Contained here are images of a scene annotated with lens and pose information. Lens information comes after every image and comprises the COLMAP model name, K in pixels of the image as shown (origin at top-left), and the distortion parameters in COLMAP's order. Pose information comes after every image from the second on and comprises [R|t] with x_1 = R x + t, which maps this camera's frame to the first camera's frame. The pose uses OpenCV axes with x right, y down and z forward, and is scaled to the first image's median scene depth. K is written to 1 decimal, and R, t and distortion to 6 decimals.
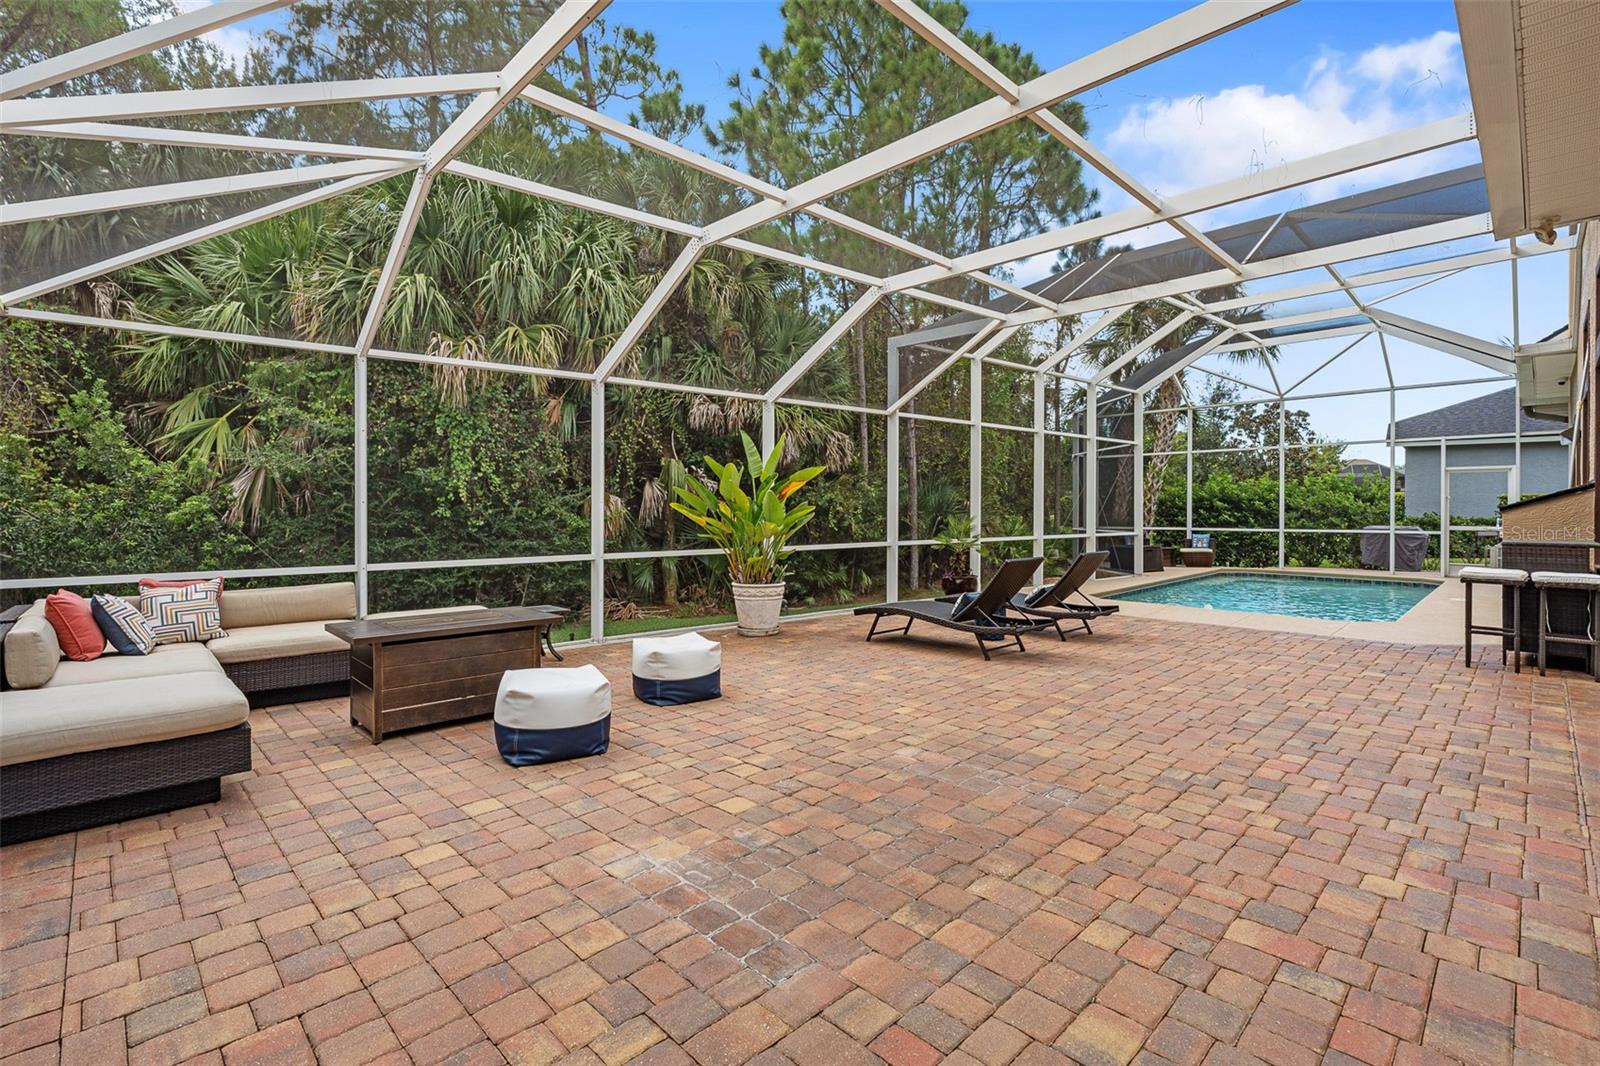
lens RADIAL K [[734.6, 0, 805.7], [0, 734.6, 504.7], [0, 0, 1]] dist [-0.000930, -0.000035]
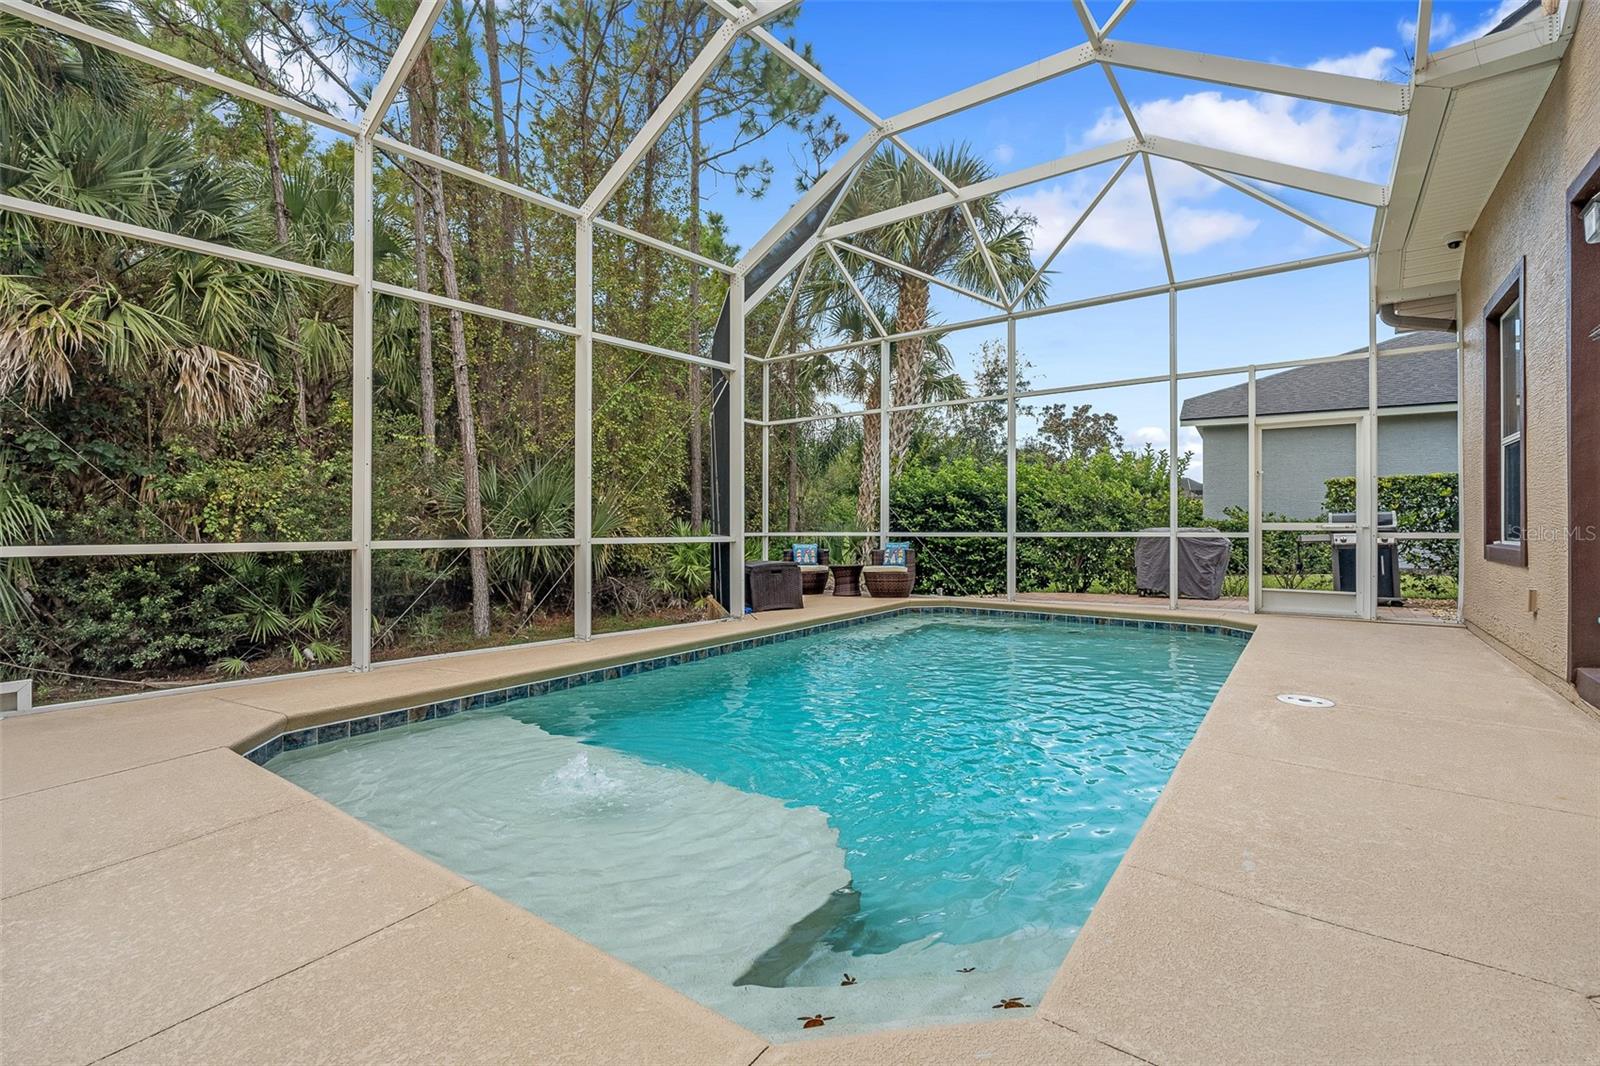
lens RADIAL K [[724.0, 0, 788.6], [0, 724.0, 525.1], [0, 0, 1]] dist [-0.000769, 0.000027]
pose [[0.988483, -0.000230, 0.151334, 0.338449], [-0.000049, 0.999998, 0.001839, 0.023293], [-0.151334, -0.001825, 0.988481, 0.395689]]
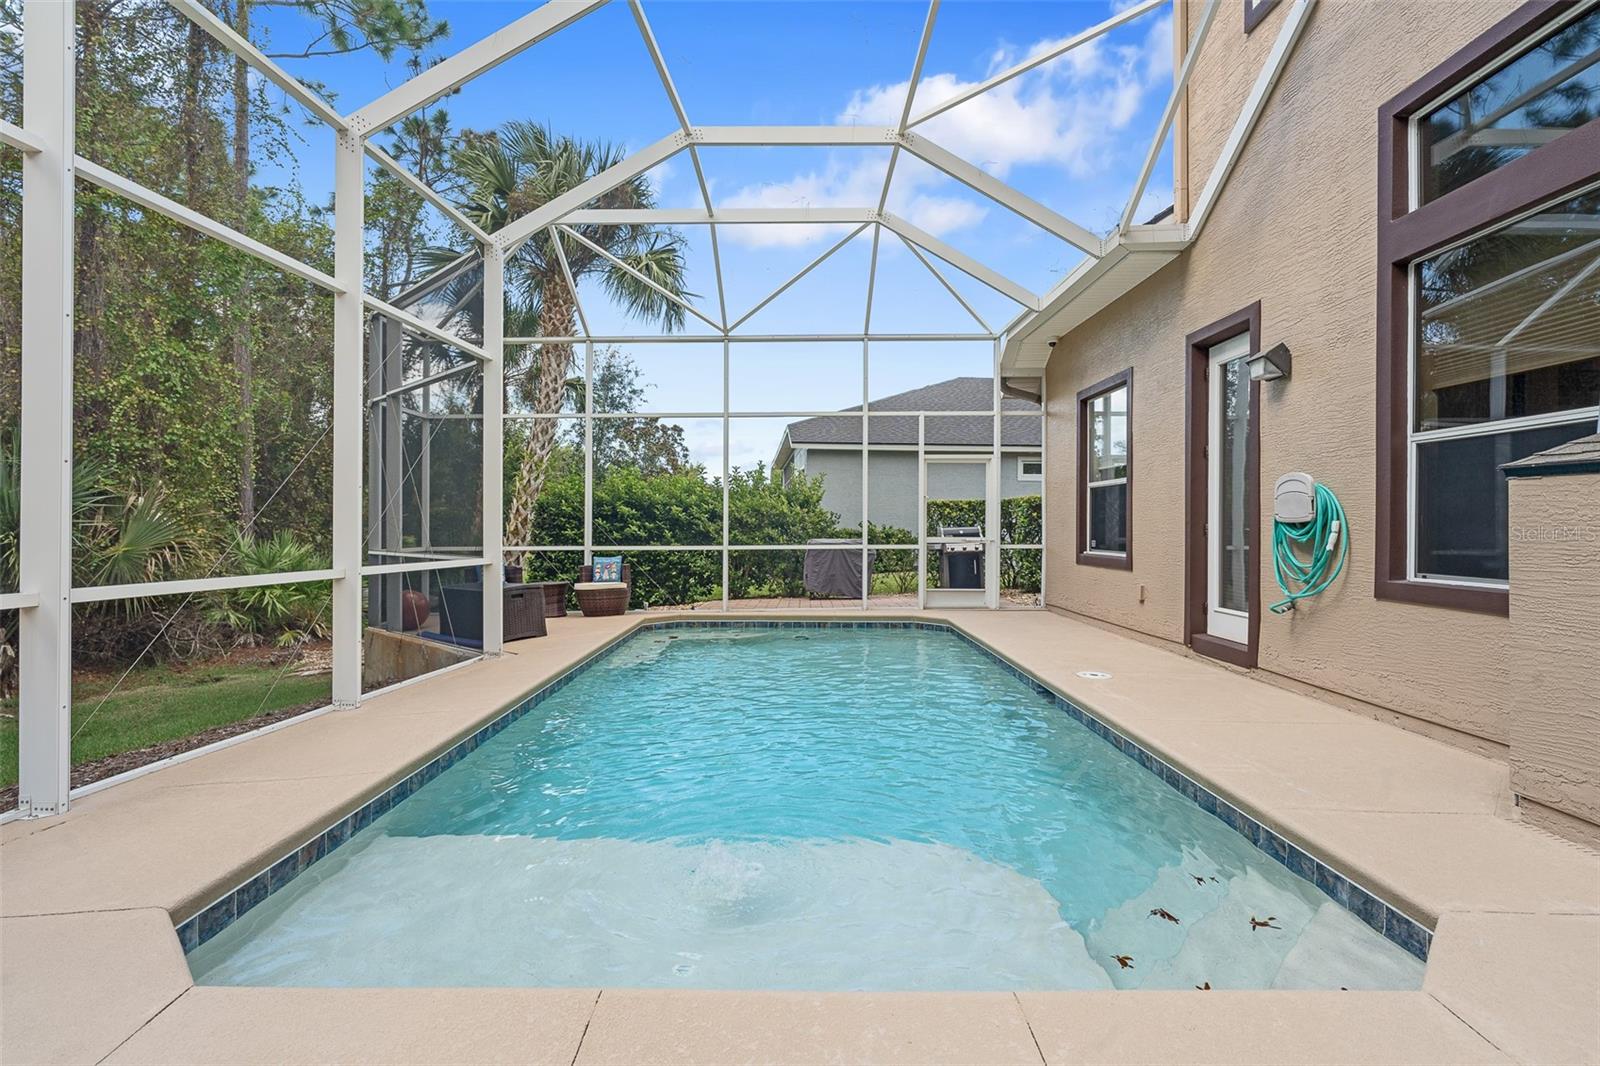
lens RADIAL K [[731.9, 0, 800.0], [0, 731.9, 533.0], [0, 0, 1]] dist [-0.021947, 0.000227]
pose [[0.702861, -0.005789, 0.711303, 0.223088], [-0.001514, 0.999952, 0.009634, 0.014667], [-0.711325, -0.007848, 0.702819, 0.462083]]
